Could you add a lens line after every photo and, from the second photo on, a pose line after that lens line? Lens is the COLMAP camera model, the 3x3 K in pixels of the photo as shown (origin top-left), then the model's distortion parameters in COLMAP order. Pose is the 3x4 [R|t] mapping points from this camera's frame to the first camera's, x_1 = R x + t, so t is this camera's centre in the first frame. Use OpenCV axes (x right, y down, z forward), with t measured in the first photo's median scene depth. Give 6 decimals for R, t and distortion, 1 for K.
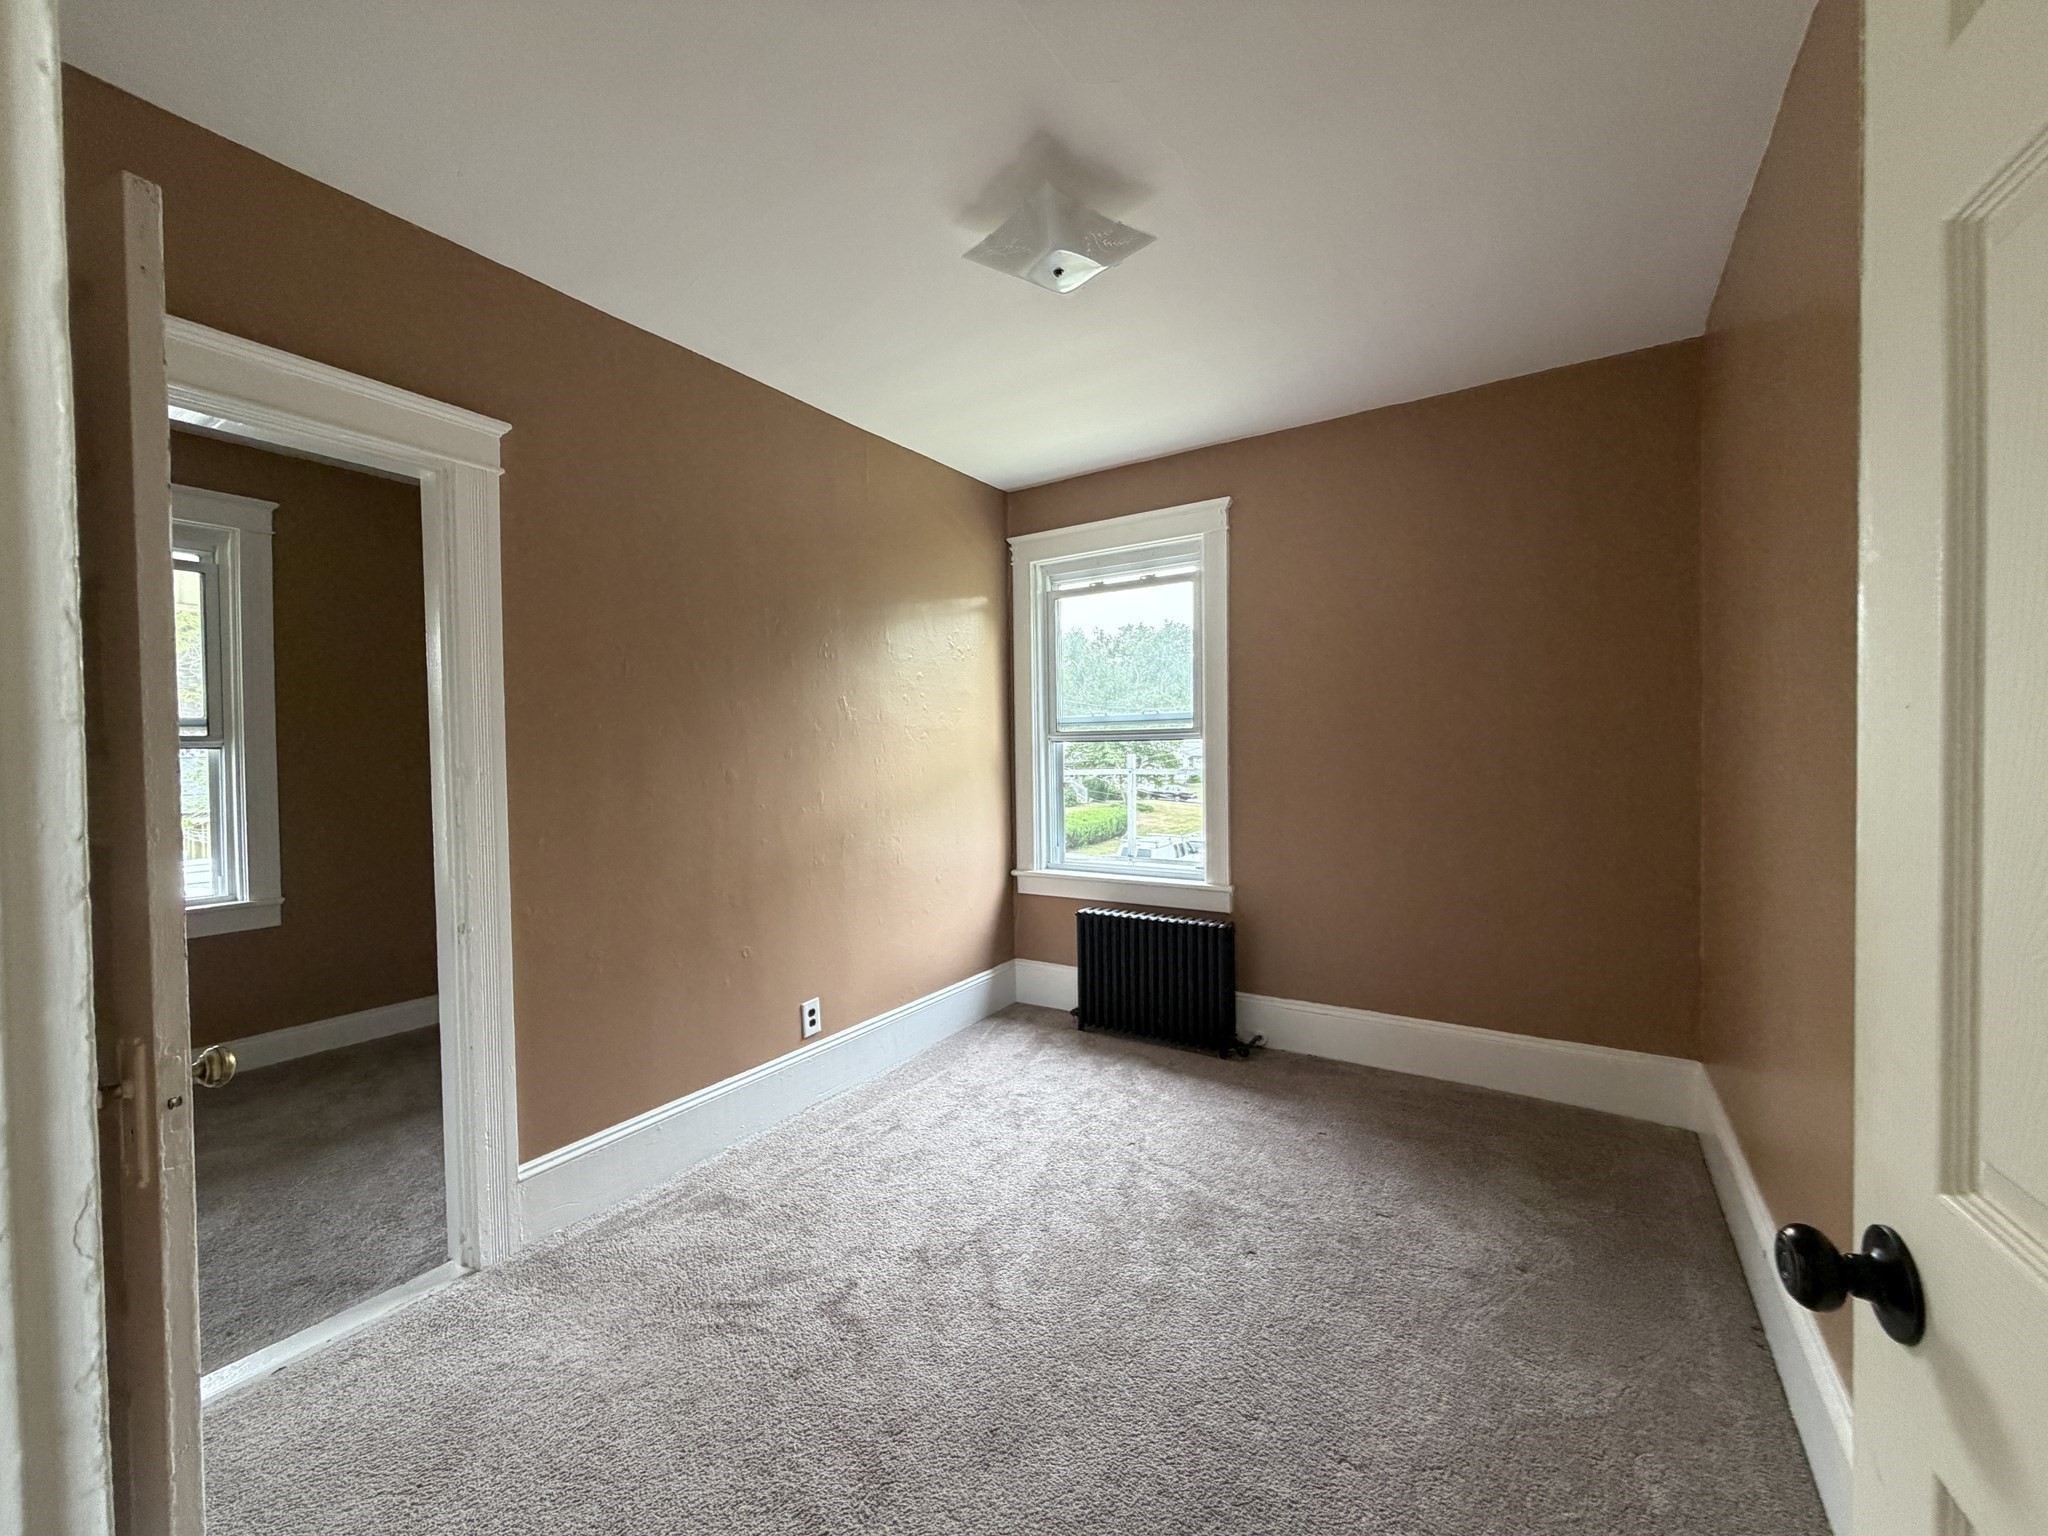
lens RADIAL K [[816.1, 0, 1023.0], [0, 816.1, 765.6], [0, 0, 1]] dist [0.000355, -0.000038]
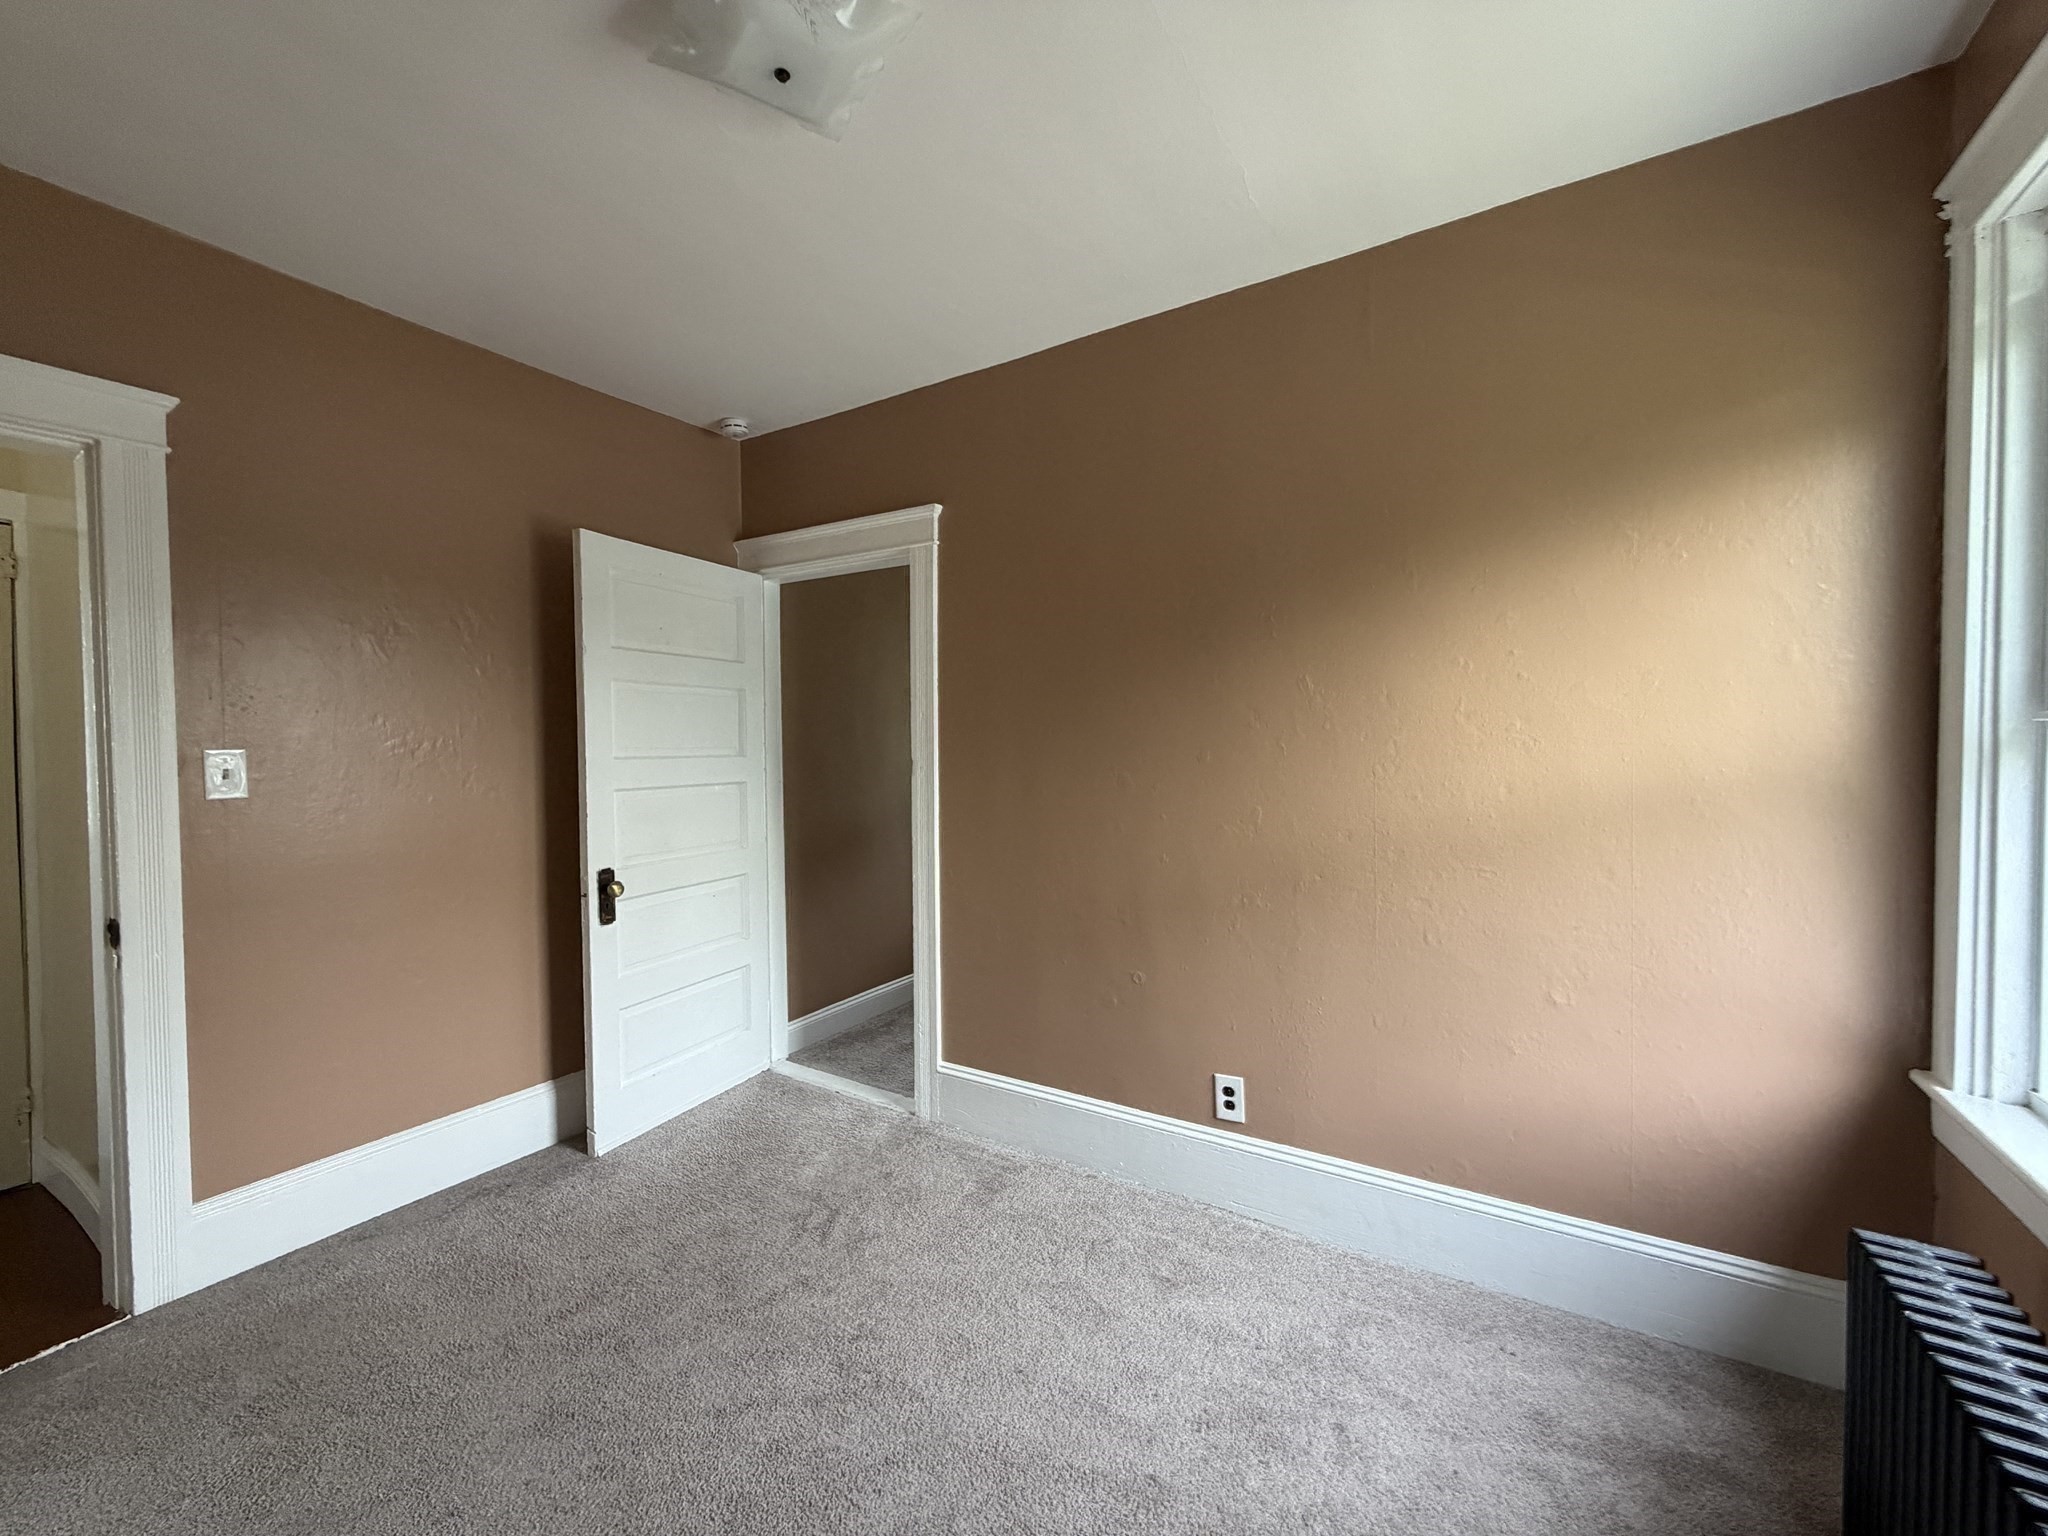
lens RADIAL K [[816.1, 0, 1033.7], [0, 816.1, 760.2], [0, 0, 1]] dist [0.000355, -0.000038]
pose [[0.022731, 0.030730, -0.999269, 0.460571], [-0.024203, 0.999251, 0.030179, -0.028216], [0.999449, 0.023499, 0.023458, 0.724943]]
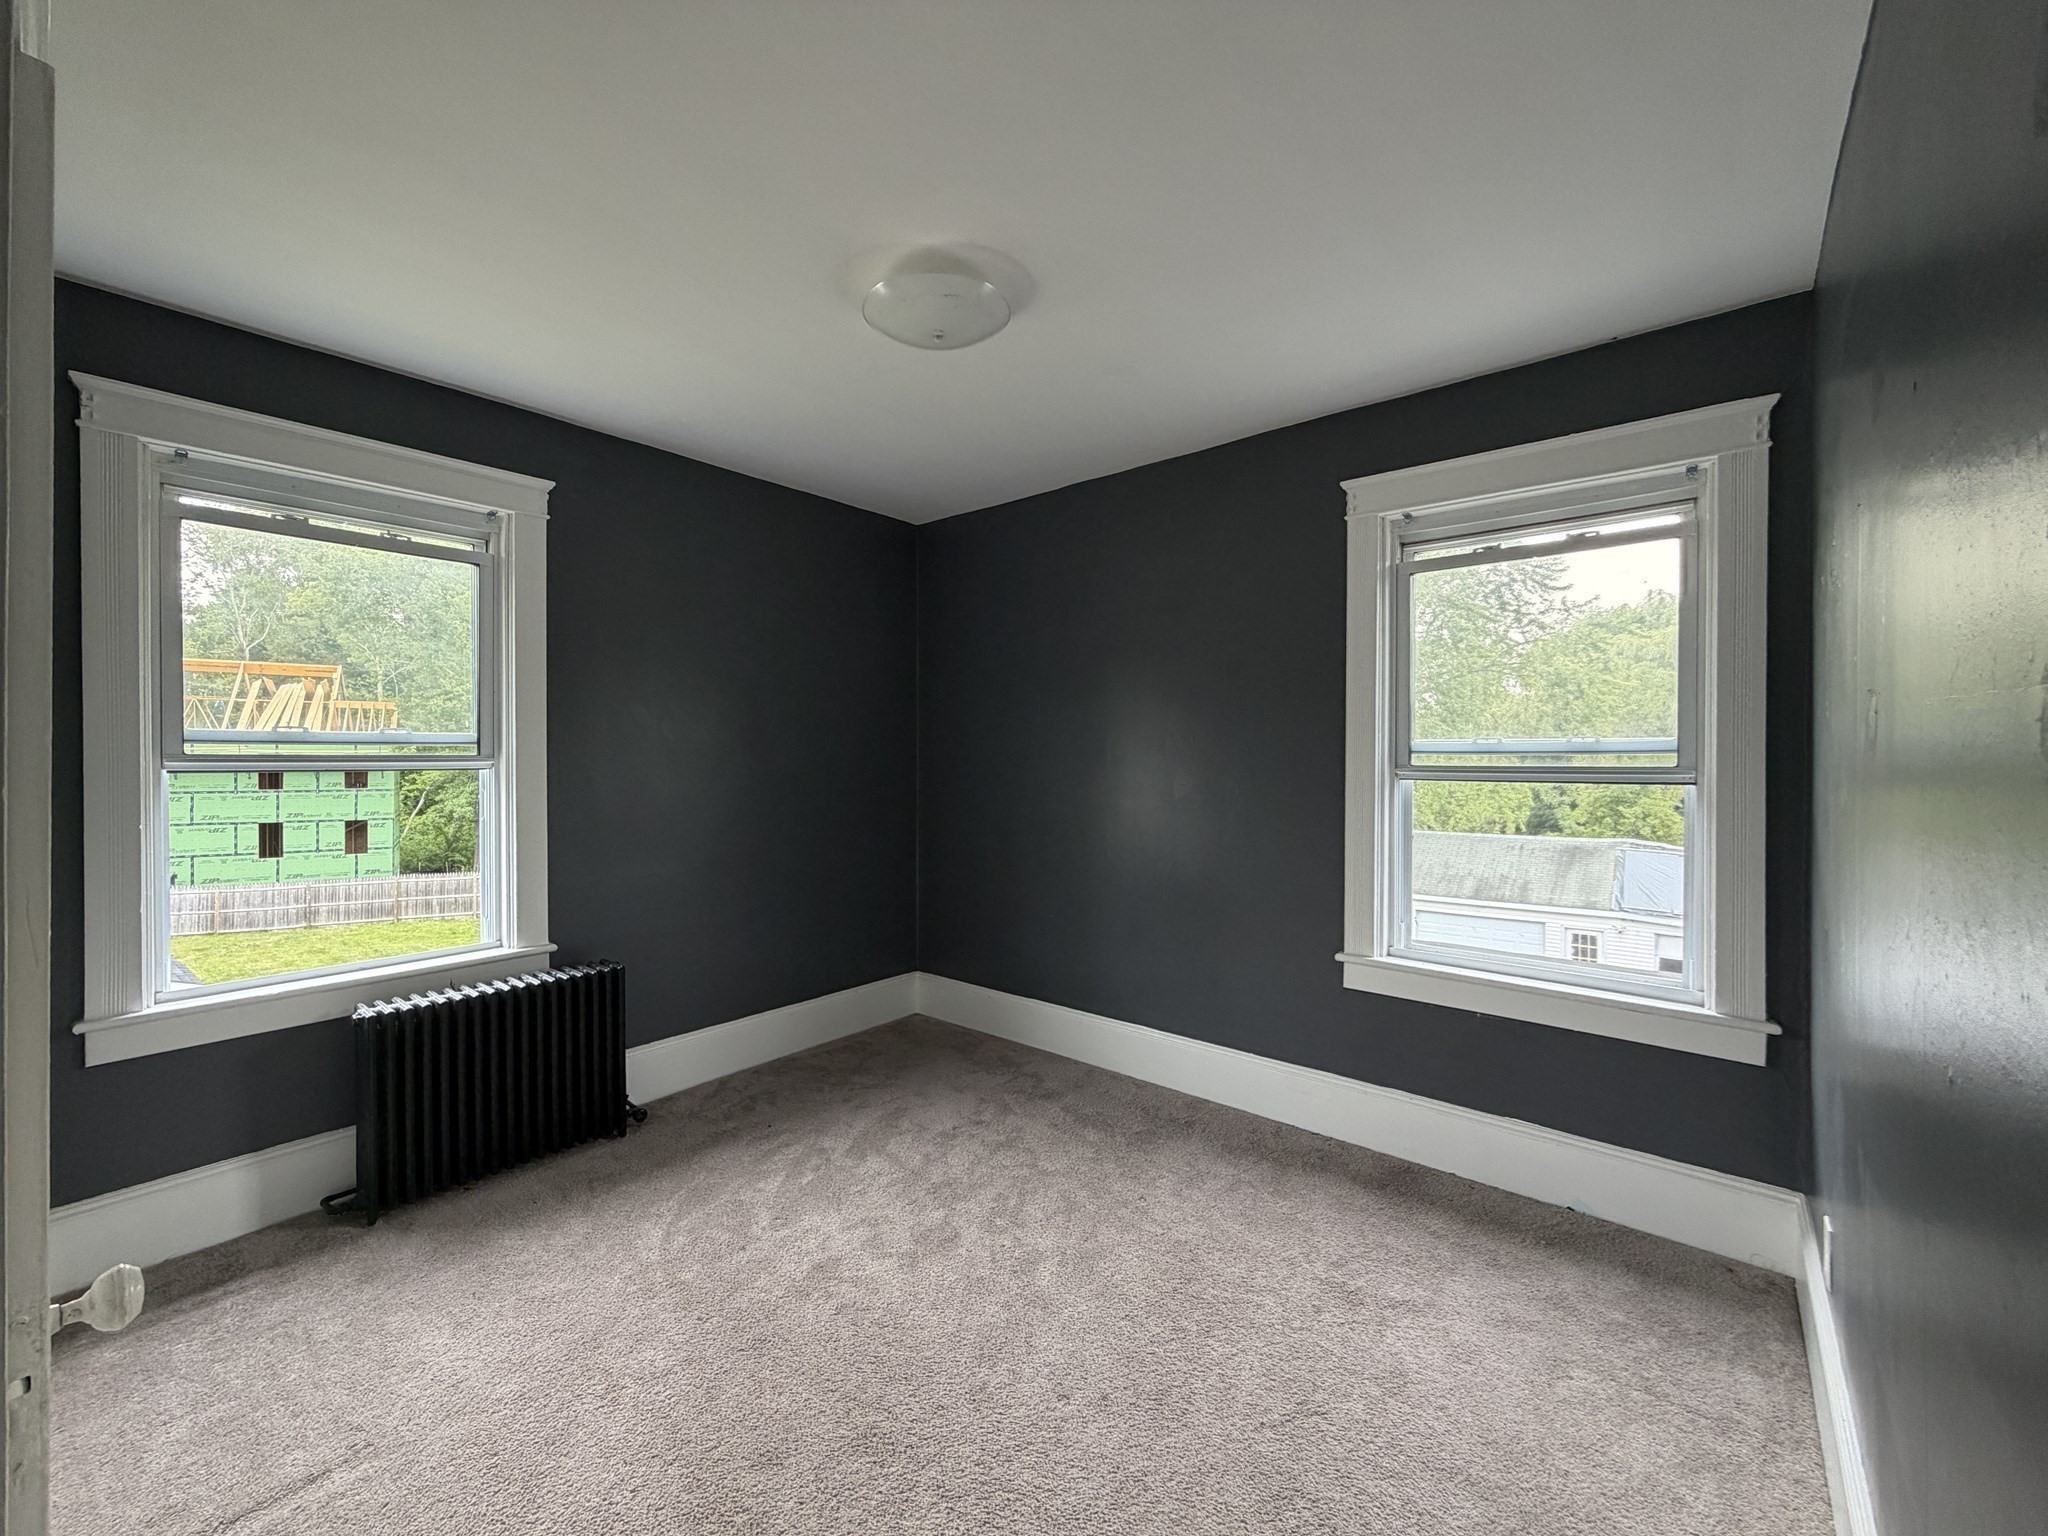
lens RADIAL K [[816.1, 0, 1036.7], [0, 816.1, 763.2], [0, 0, 1]] dist [0.000355, -0.000038]
pose [[0.116855, 0.011011, 0.993088, -0.568660], [0.028322, 0.999495, -0.014414, -0.012529], [-0.992745, 0.029811, 0.116484, 0.443579]]
